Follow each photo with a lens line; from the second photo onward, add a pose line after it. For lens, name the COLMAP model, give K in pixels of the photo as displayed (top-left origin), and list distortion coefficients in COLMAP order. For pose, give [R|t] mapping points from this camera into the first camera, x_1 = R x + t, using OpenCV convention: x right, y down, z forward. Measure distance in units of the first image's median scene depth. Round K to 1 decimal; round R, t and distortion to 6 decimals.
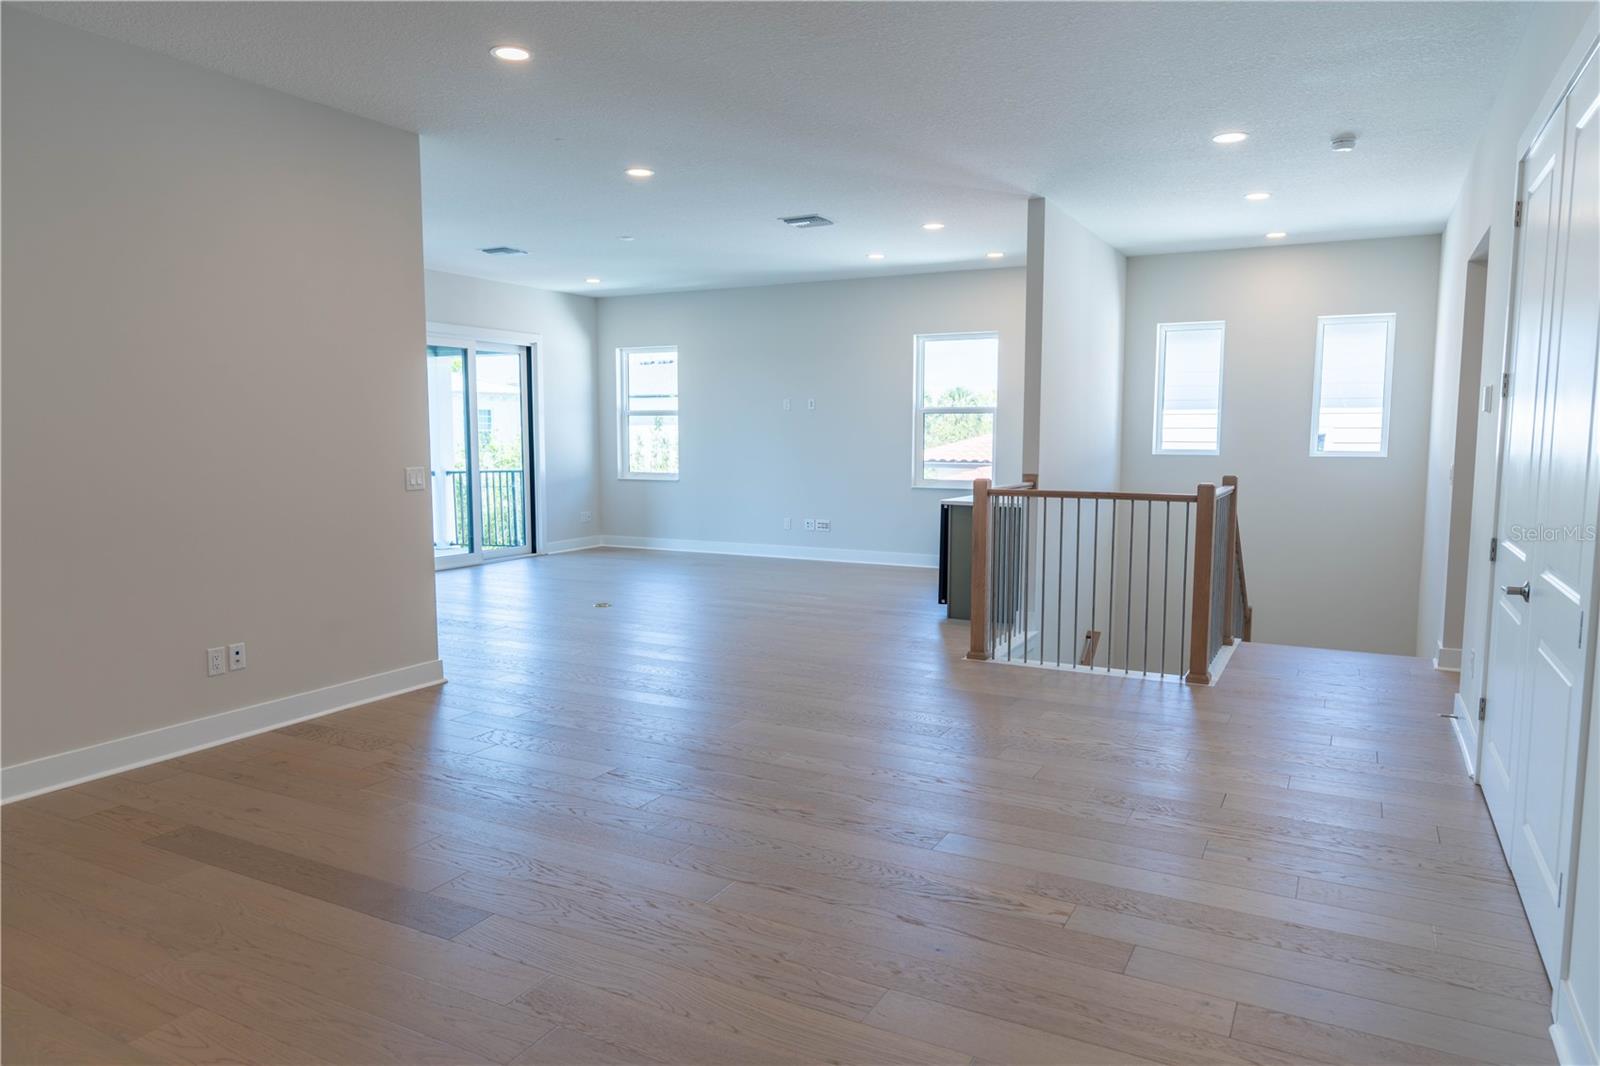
lens RADIAL K [[1031.3, 0, 802.6], [0, 1031.3, 527.6], [0, 0, 1]] dist [-0.002587, 0.000275]
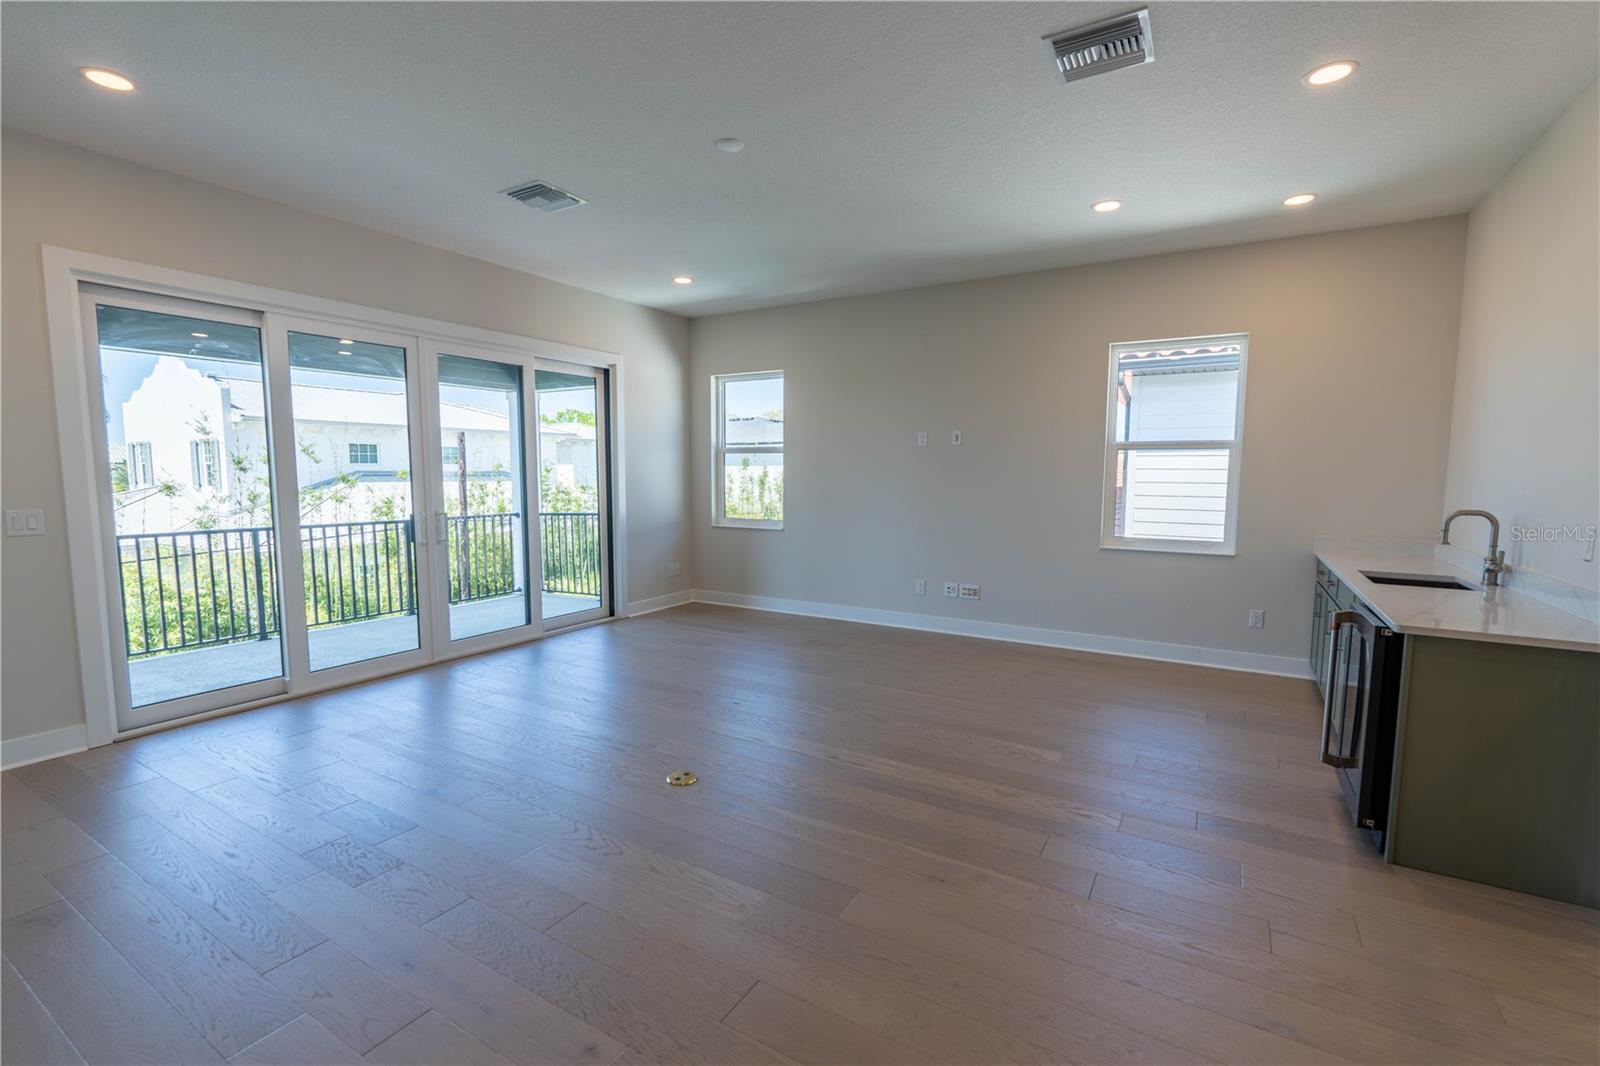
lens RADIAL K [[693.5, 0, 796.6], [0, 693.5, 531.9], [0, 0, 1]] dist [-0.002209, 0.000447]
pose [[0.998486, 0.007399, -0.054505, -0.078754], [-0.007615, 0.999964, -0.003746, -0.042128], [0.054476, 0.004155, 0.998506, 0.435895]]
